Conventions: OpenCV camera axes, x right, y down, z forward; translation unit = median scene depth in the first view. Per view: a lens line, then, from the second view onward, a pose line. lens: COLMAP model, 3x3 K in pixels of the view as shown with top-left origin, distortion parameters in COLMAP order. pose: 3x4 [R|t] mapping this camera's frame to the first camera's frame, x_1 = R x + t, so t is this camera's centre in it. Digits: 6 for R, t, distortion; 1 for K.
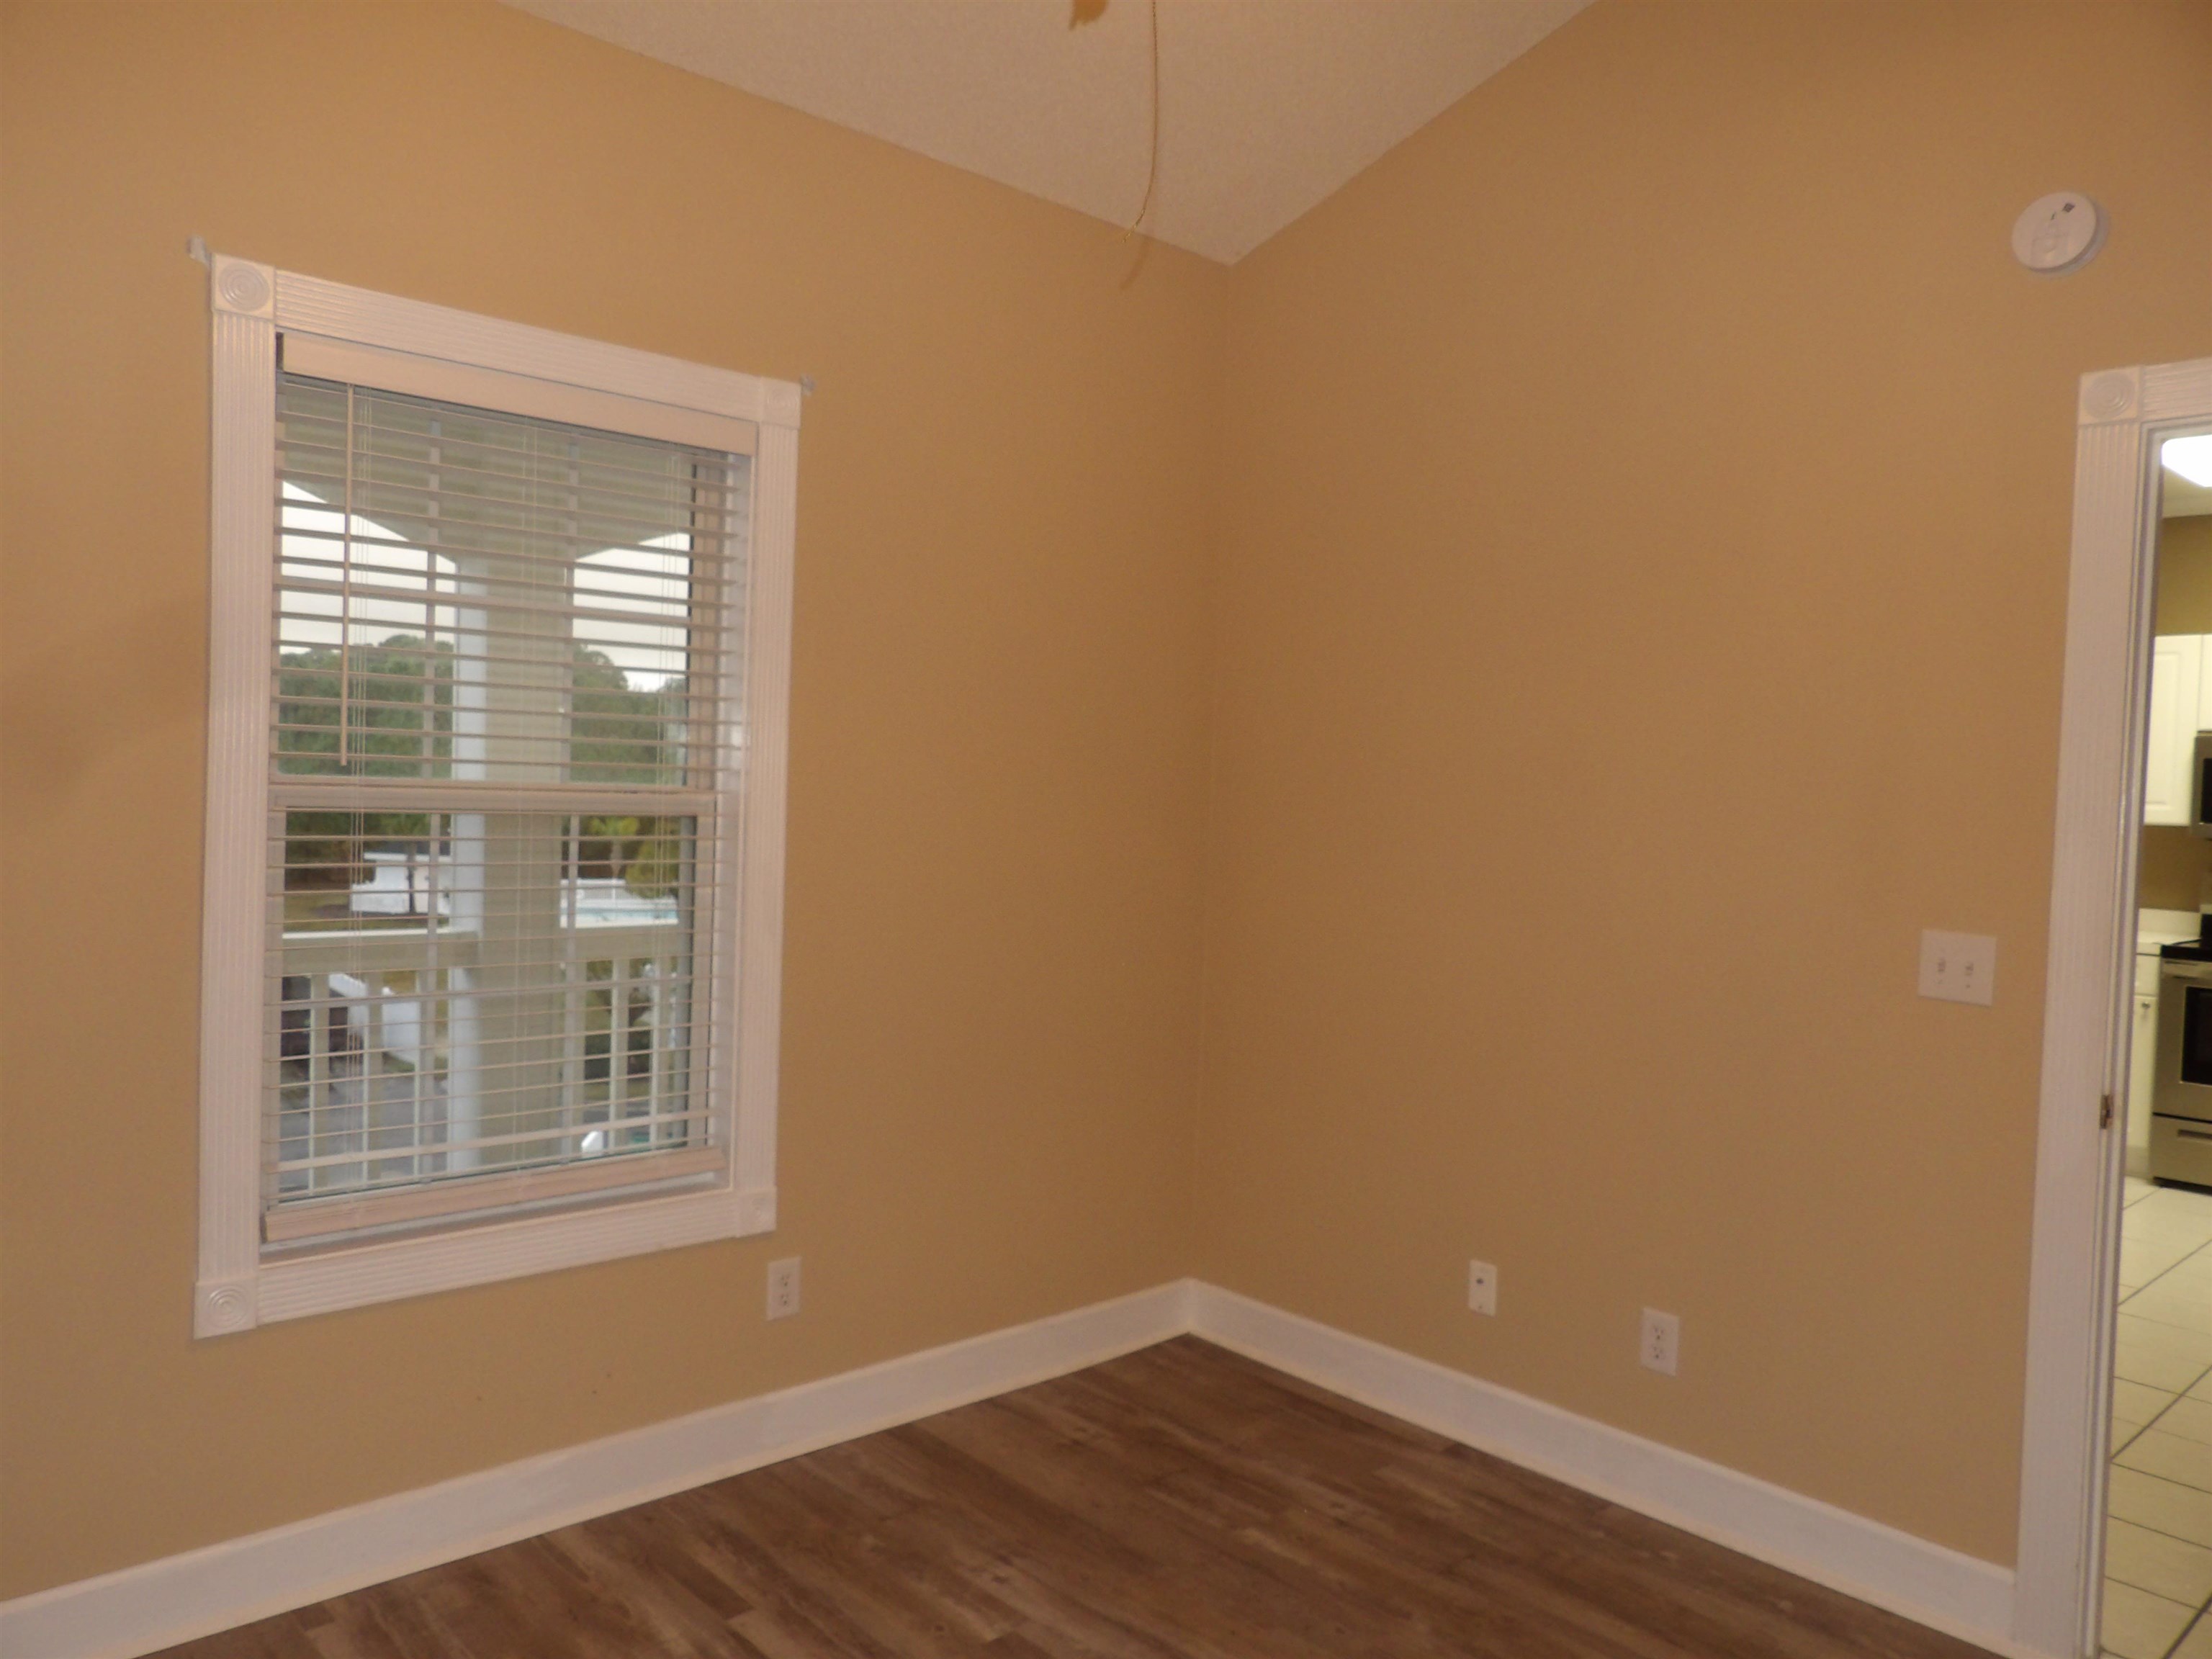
lens RADIAL K [[1590.9, 0, 1105.4], [0, 1590.9, 826.1], [0, 0, 1]] dist [-0.037663, 0.044642]
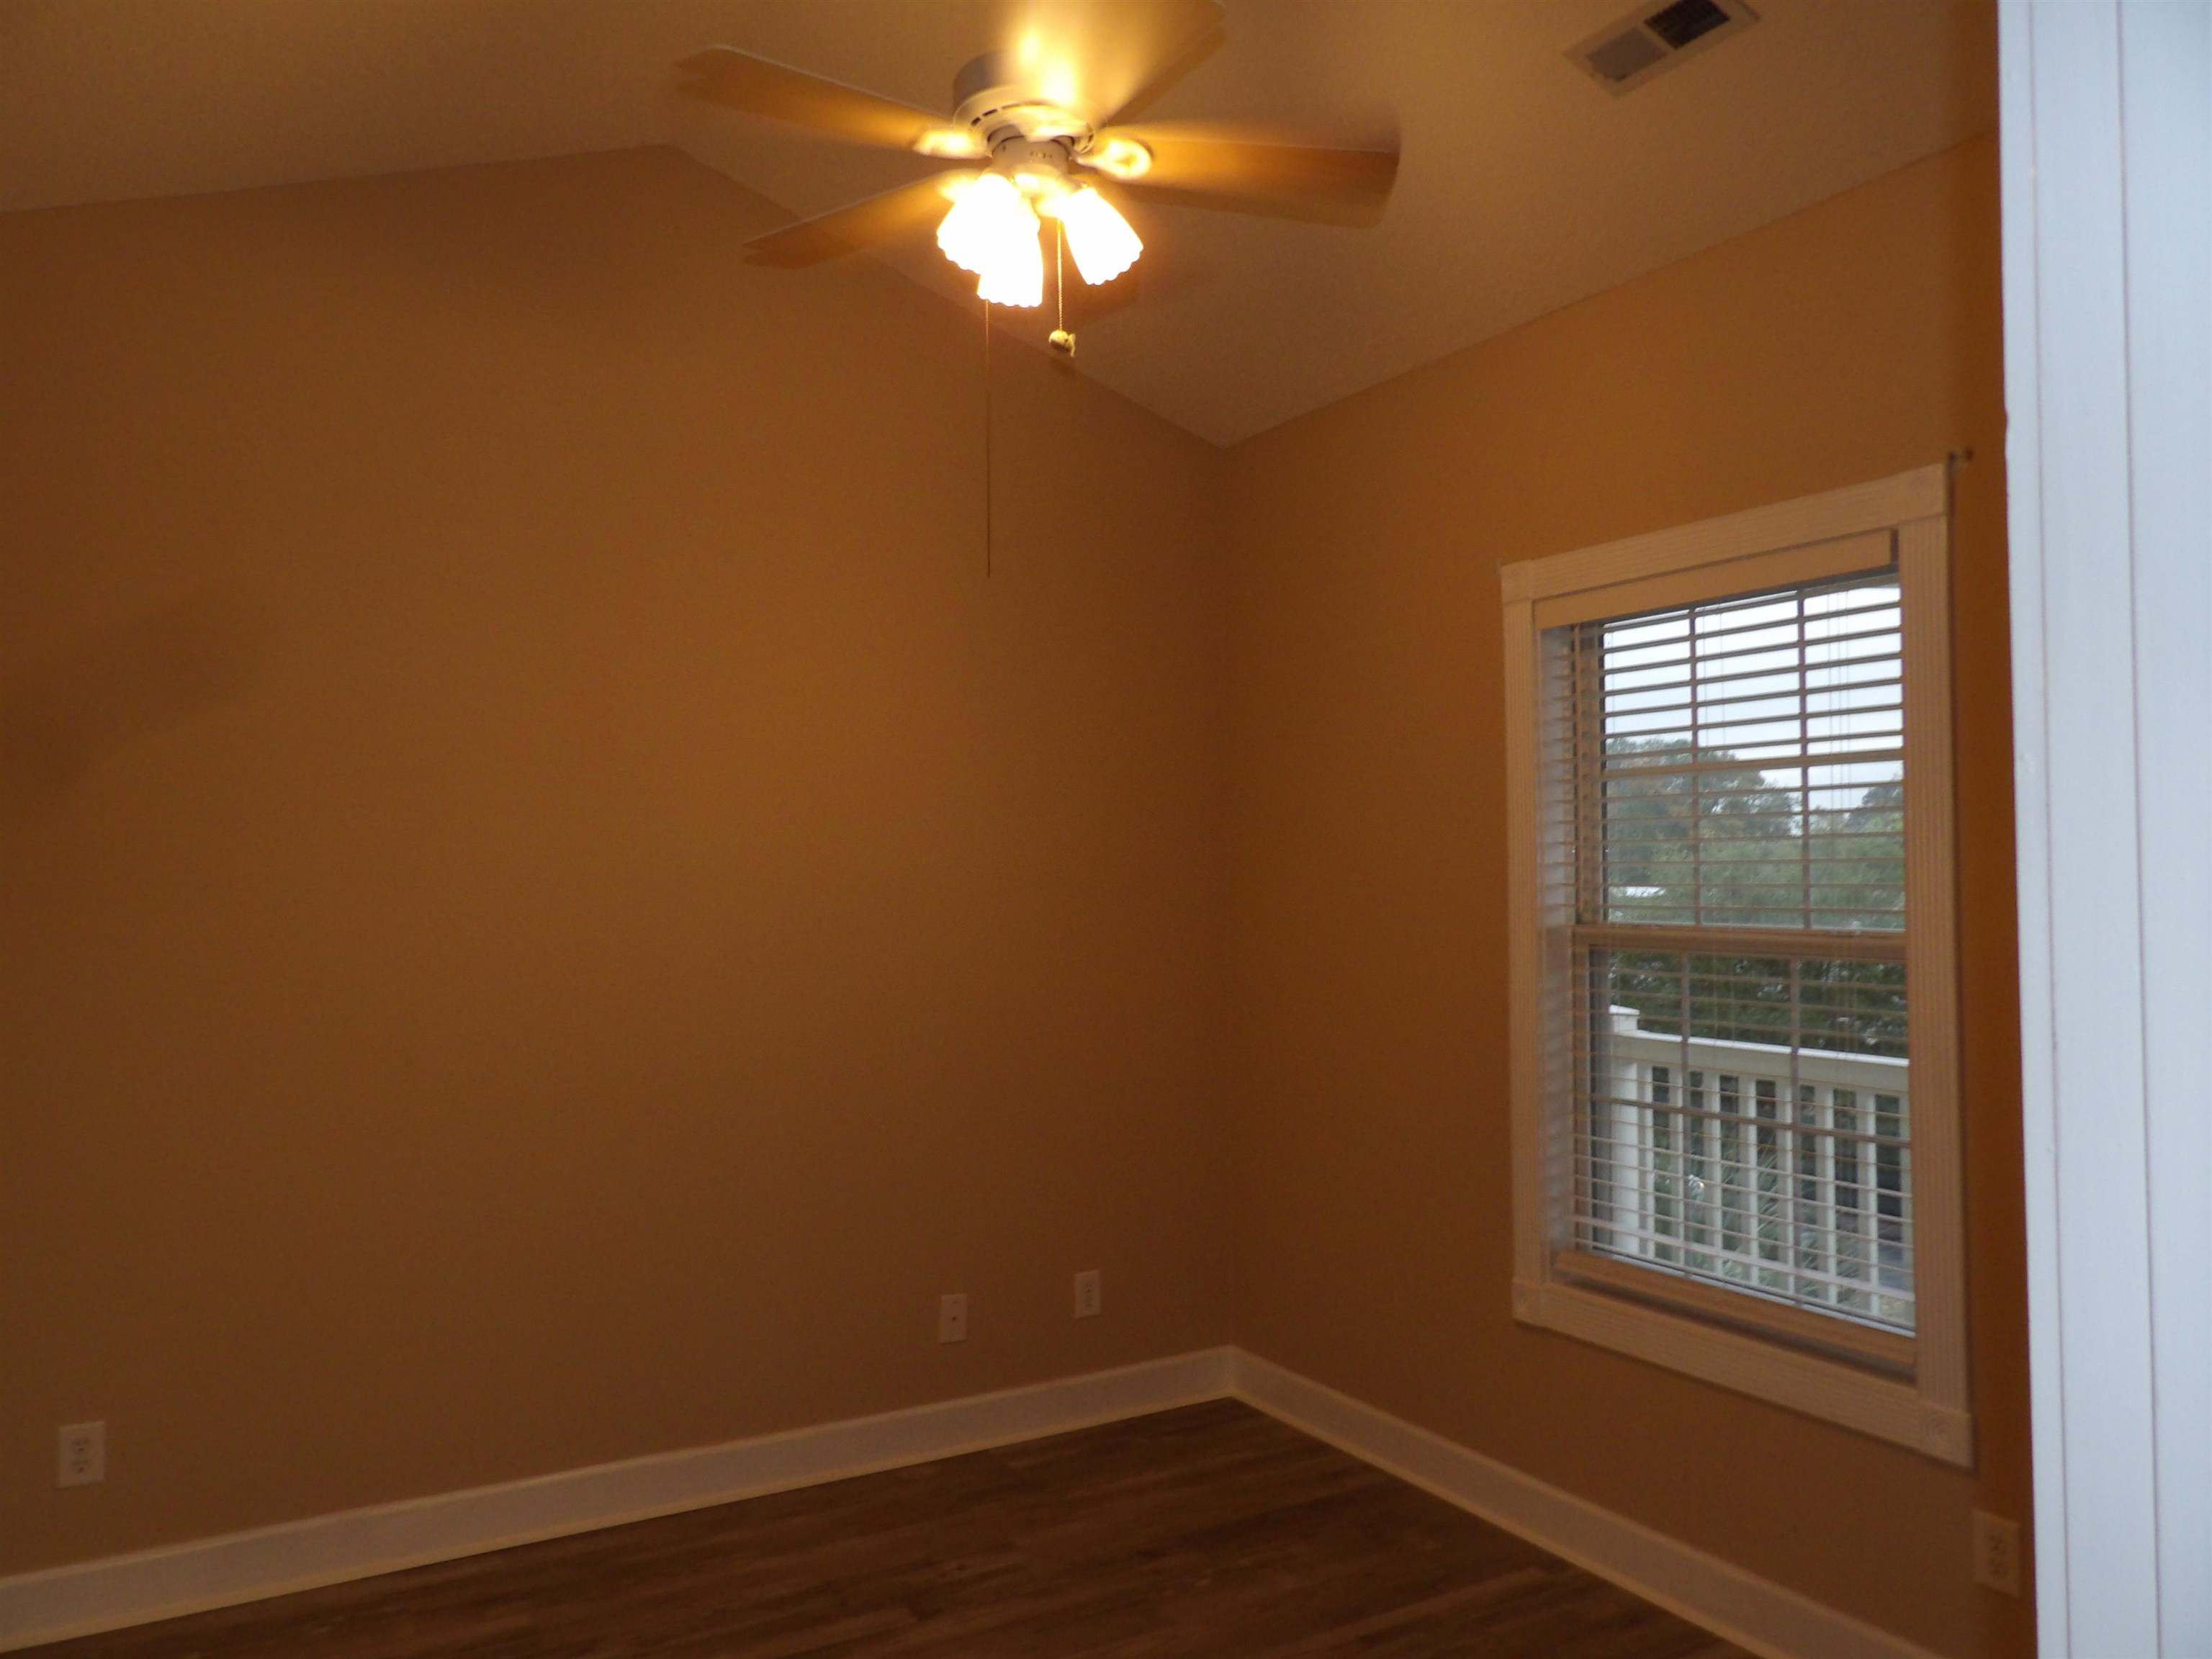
lens RADIAL K [[1590.9, 0, 1104.3], [0, 1590.9, 833.2], [0, 0, 1]] dist [-0.037663, 0.044642]
pose [[-0.228198, -0.070467, -0.971061, 0.768325], [-0.044740, 0.997083, -0.061841, -0.004754], [0.972586, 0.029333, -0.230685, 0.797640]]
